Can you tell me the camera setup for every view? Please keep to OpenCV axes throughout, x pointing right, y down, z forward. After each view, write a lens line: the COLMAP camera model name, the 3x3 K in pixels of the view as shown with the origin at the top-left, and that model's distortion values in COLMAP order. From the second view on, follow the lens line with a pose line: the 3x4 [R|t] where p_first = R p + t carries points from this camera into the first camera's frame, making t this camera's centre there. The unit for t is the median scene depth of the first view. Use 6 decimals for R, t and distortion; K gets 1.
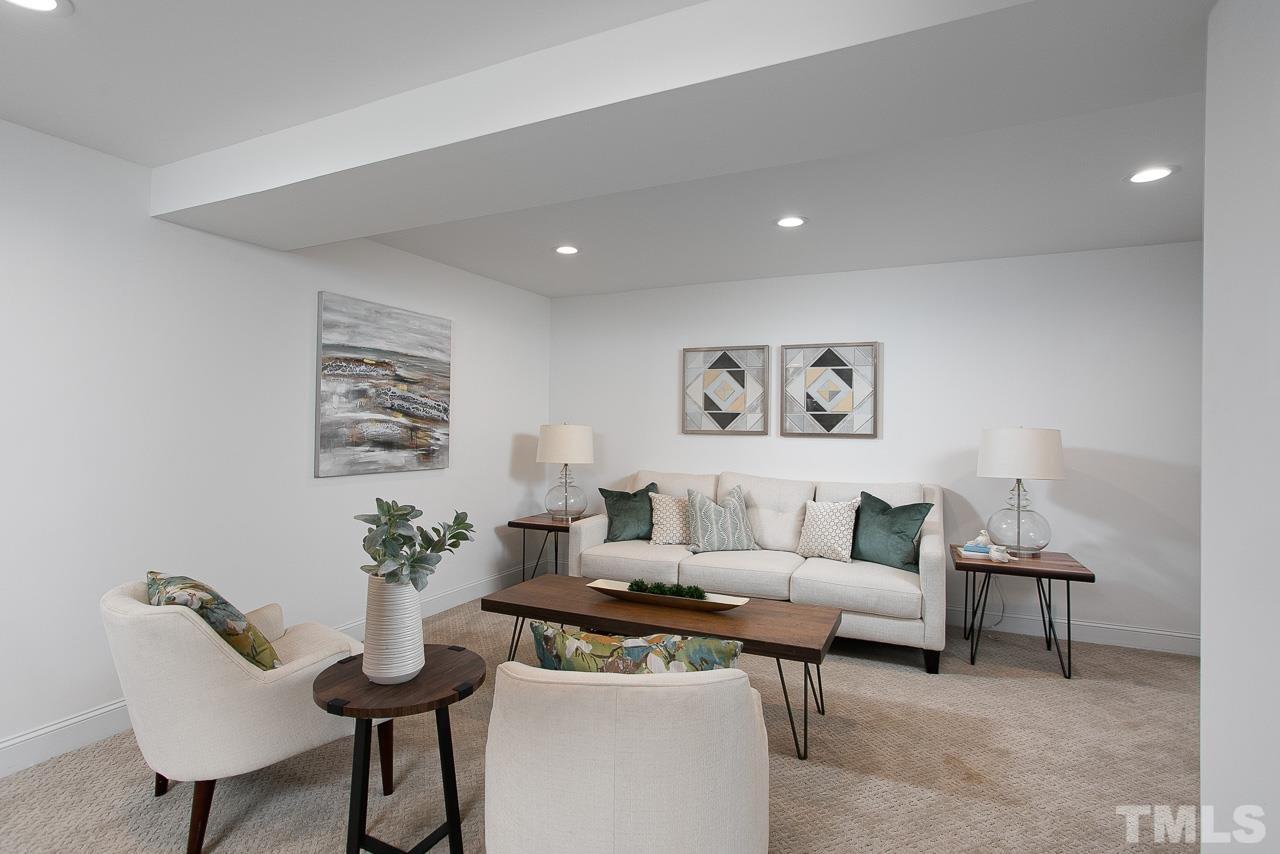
lens RADIAL K [[636.6, 0, 640.0], [0, 636.6, 427.0], [0, 0, 1]] dist [-0.003707, -0.000711]
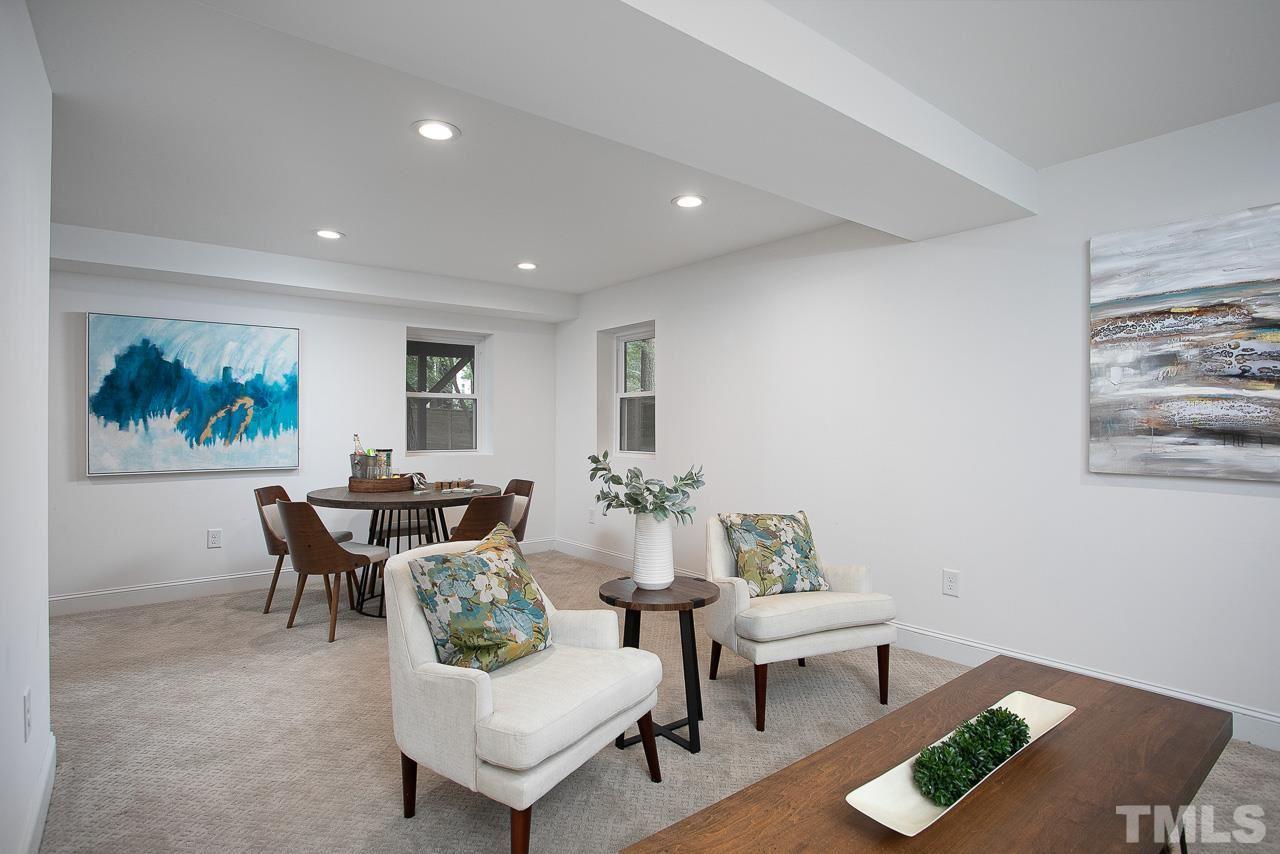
lens RADIAL K [[636.6, 0, 640.0], [0, 636.6, 427.0], [0, 0, 1]] dist [-0.003707, -0.000711]
pose [[-0.440399, -0.003190, -0.897797, 0.431143], [-0.004021, 0.999991, -0.001581, 0.024073], [0.897793, 0.002914, -0.440408, 0.789309]]
